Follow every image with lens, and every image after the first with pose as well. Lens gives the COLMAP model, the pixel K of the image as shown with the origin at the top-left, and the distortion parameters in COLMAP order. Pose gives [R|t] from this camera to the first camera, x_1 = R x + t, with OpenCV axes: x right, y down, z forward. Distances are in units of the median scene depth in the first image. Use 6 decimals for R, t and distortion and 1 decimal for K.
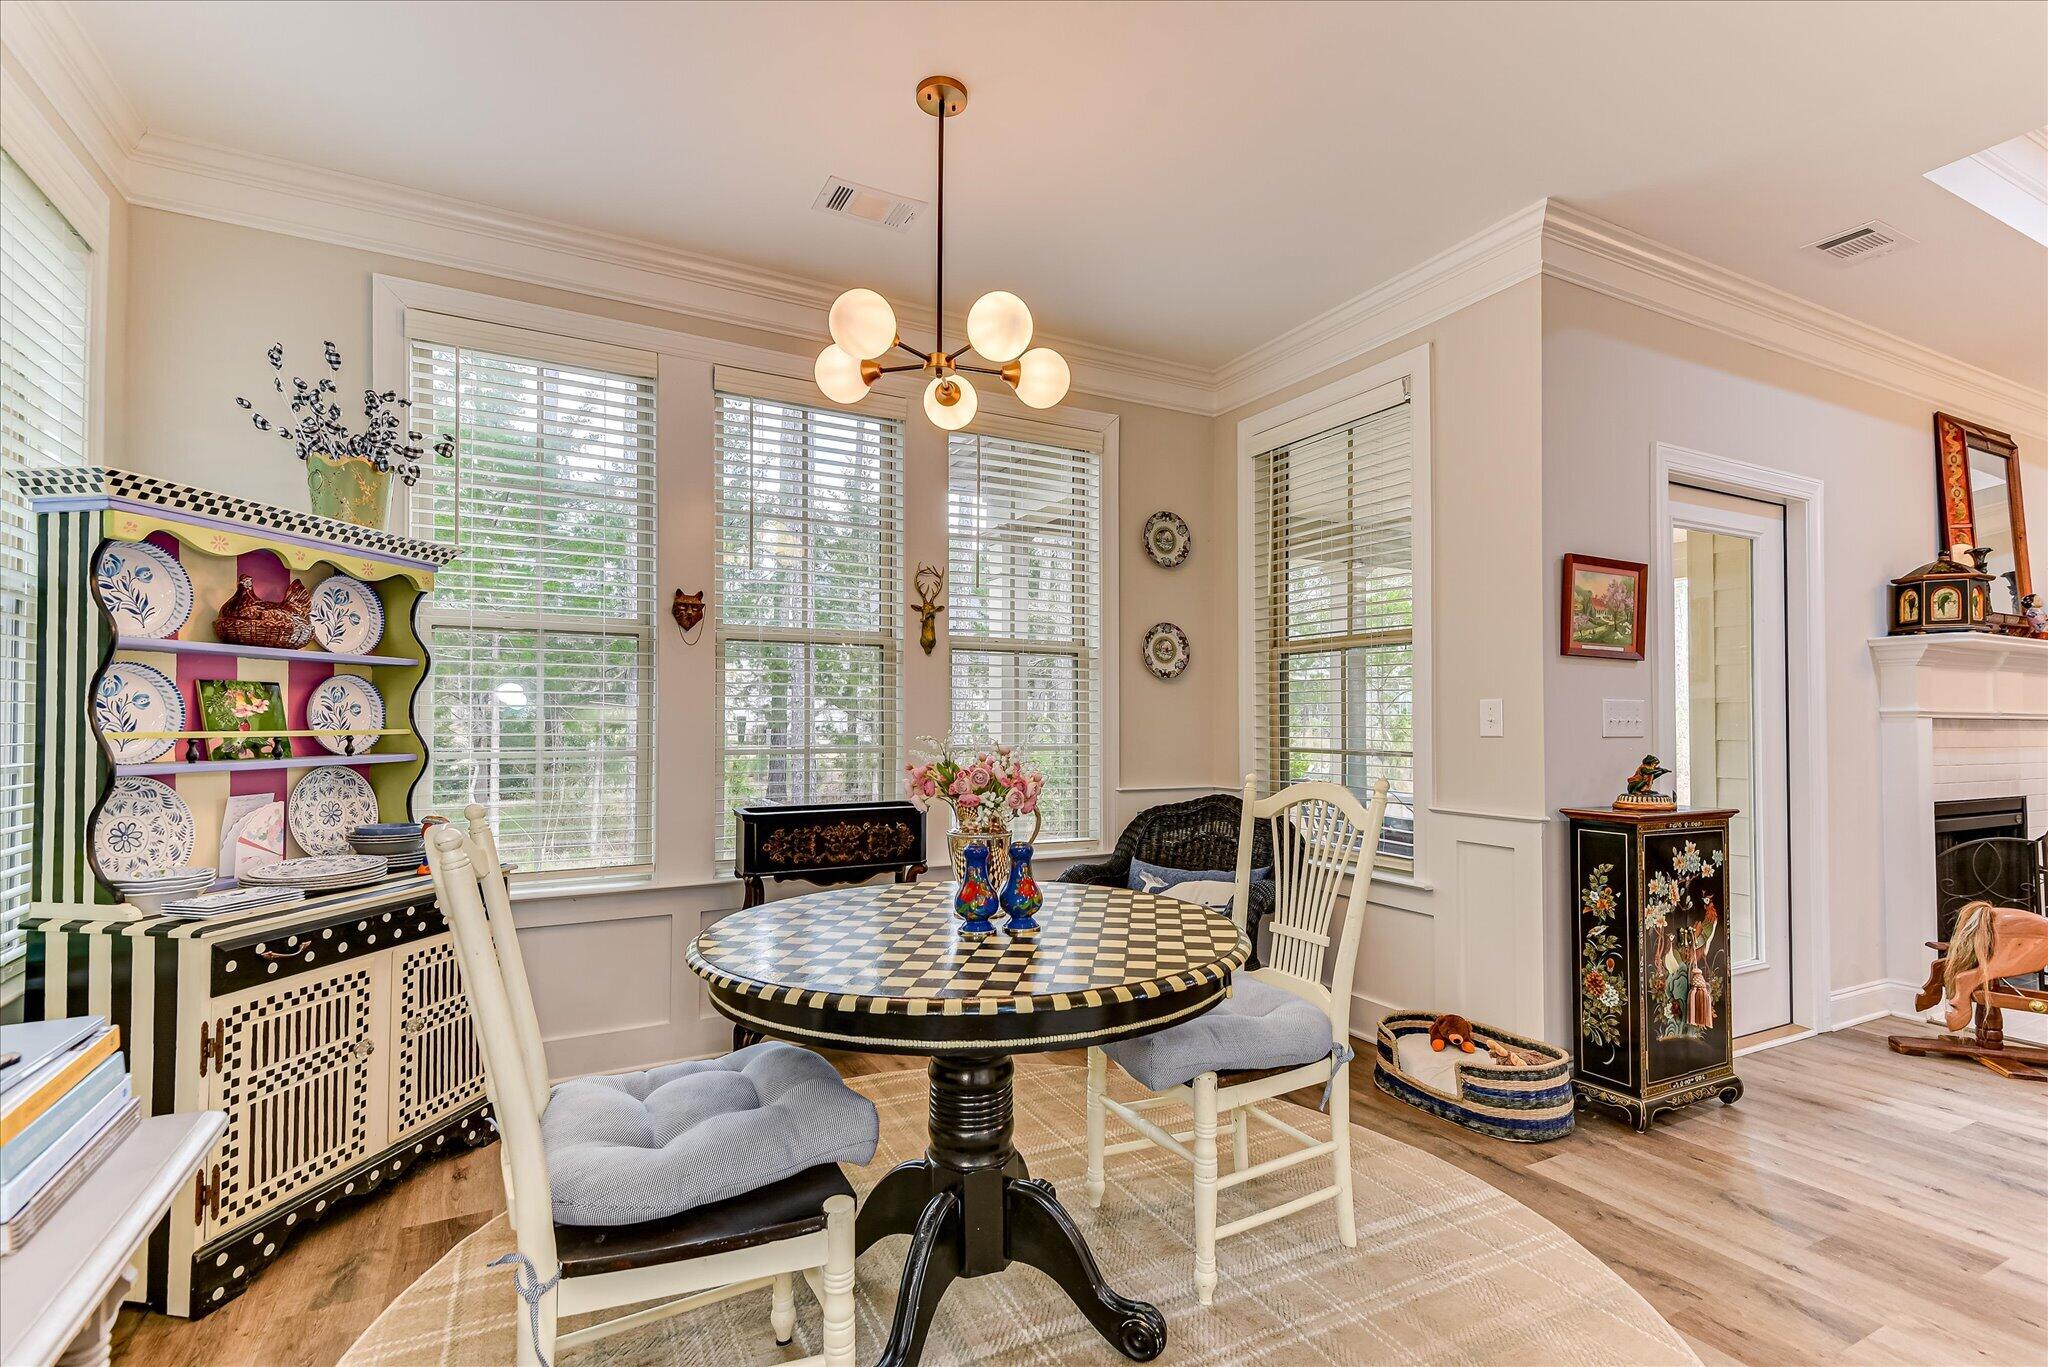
lens RADIAL K [[949.6, 0, 1021.5], [0, 949.6, 688.0], [0, 0, 1]] dist [0.026157, -0.001686]
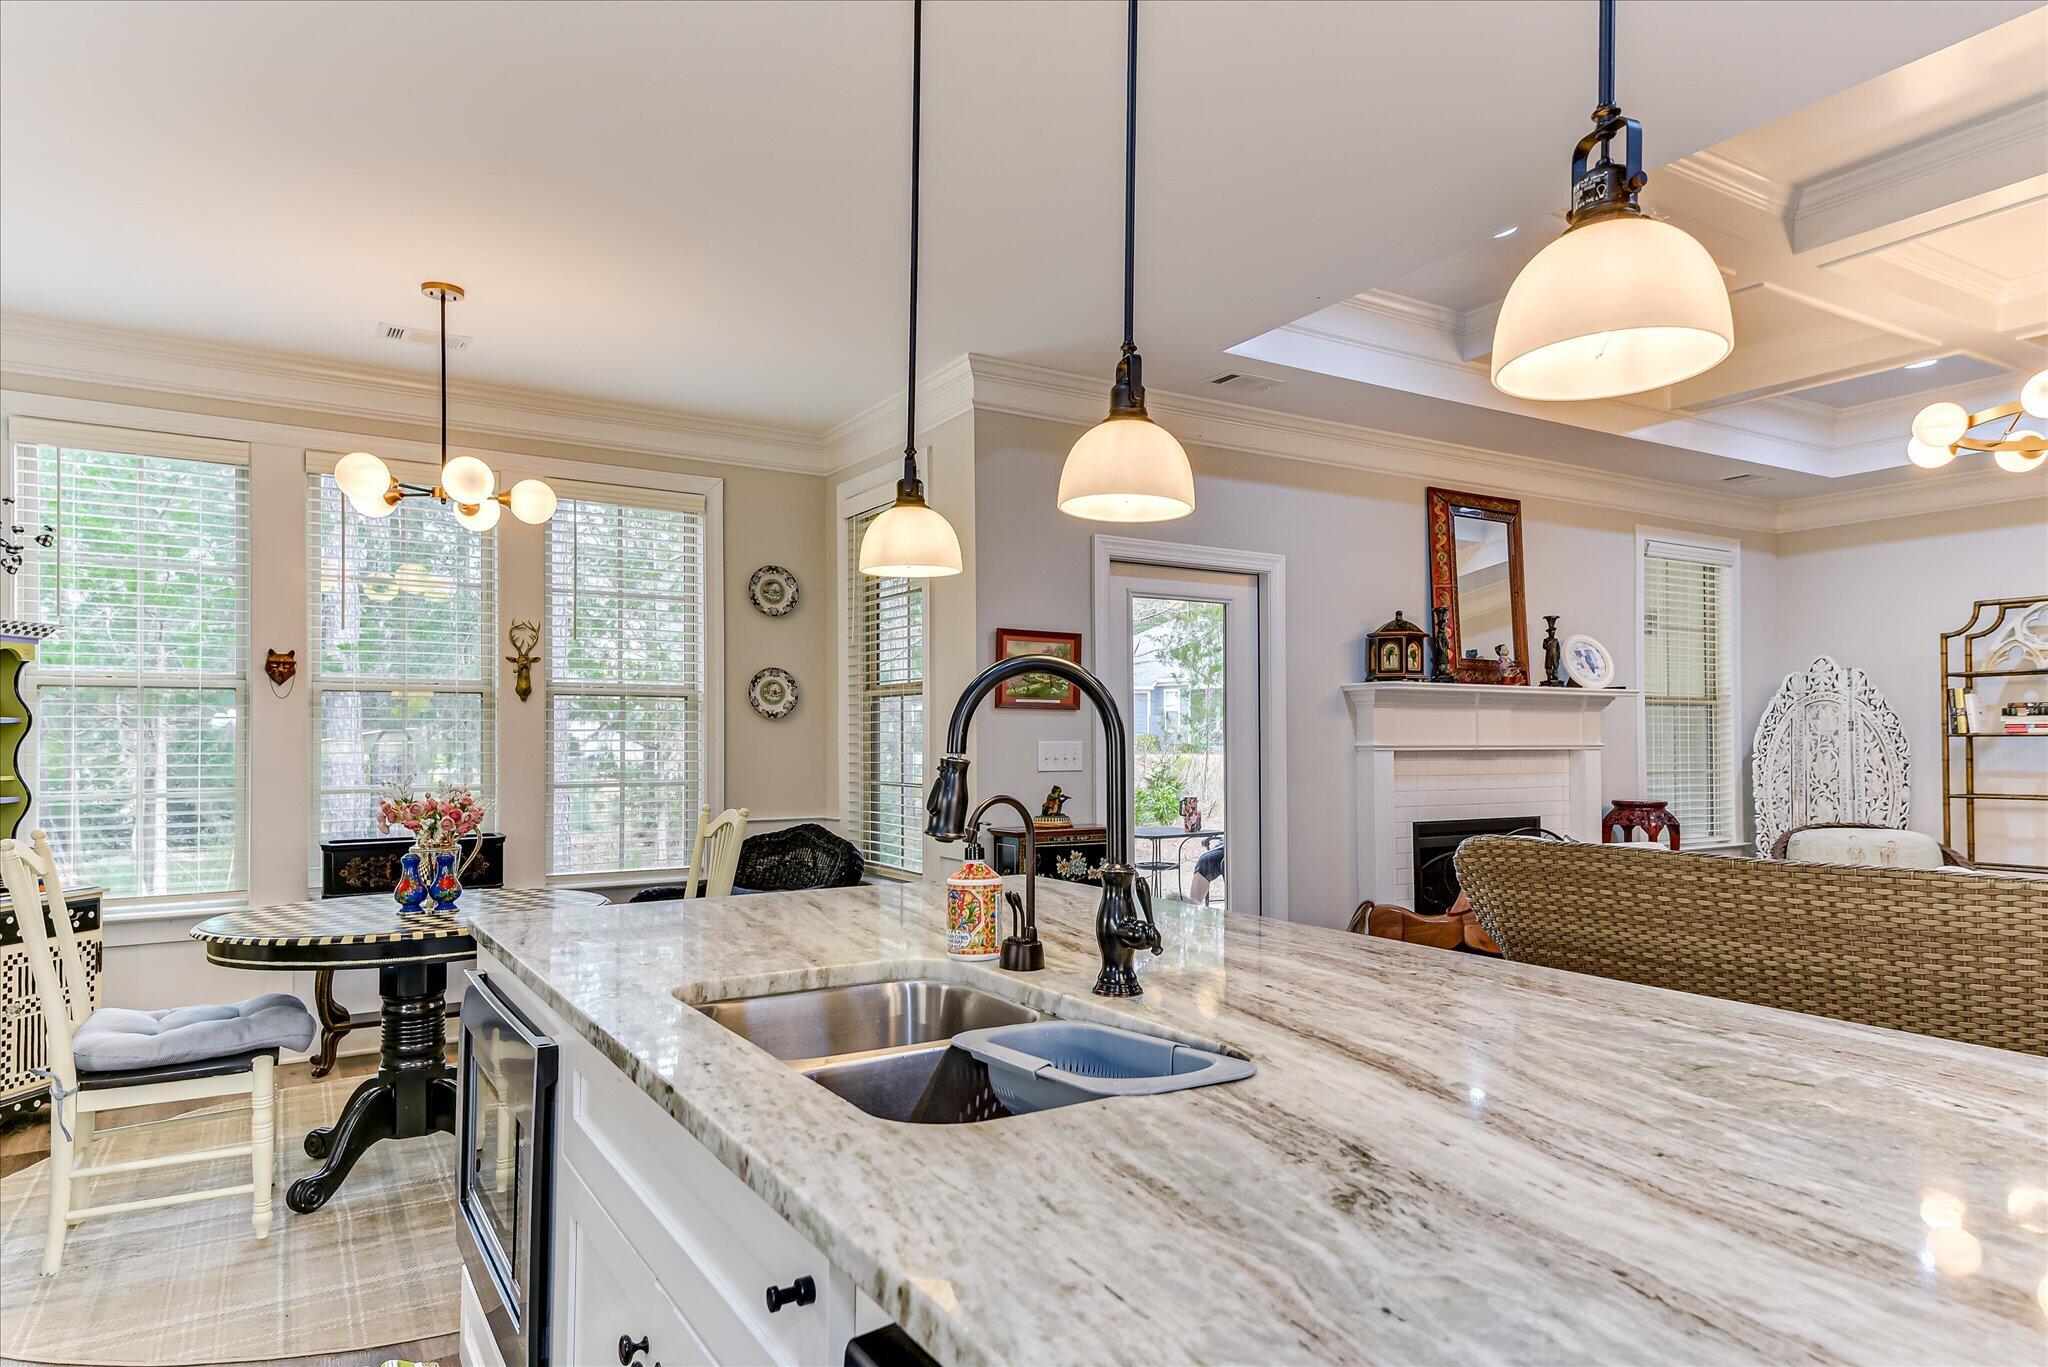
lens RADIAL K [[1258.9, 0, 1034.5], [0, 1258.9, 698.9], [0, 0, 1]] dist [0.037018, -0.008182]
pose [[0.997172, -0.004500, 0.075018, 0.385962], [0.004435, 0.999990, 0.001030, -0.037015], [-0.075022, -0.000694, 0.997182, -0.521628]]
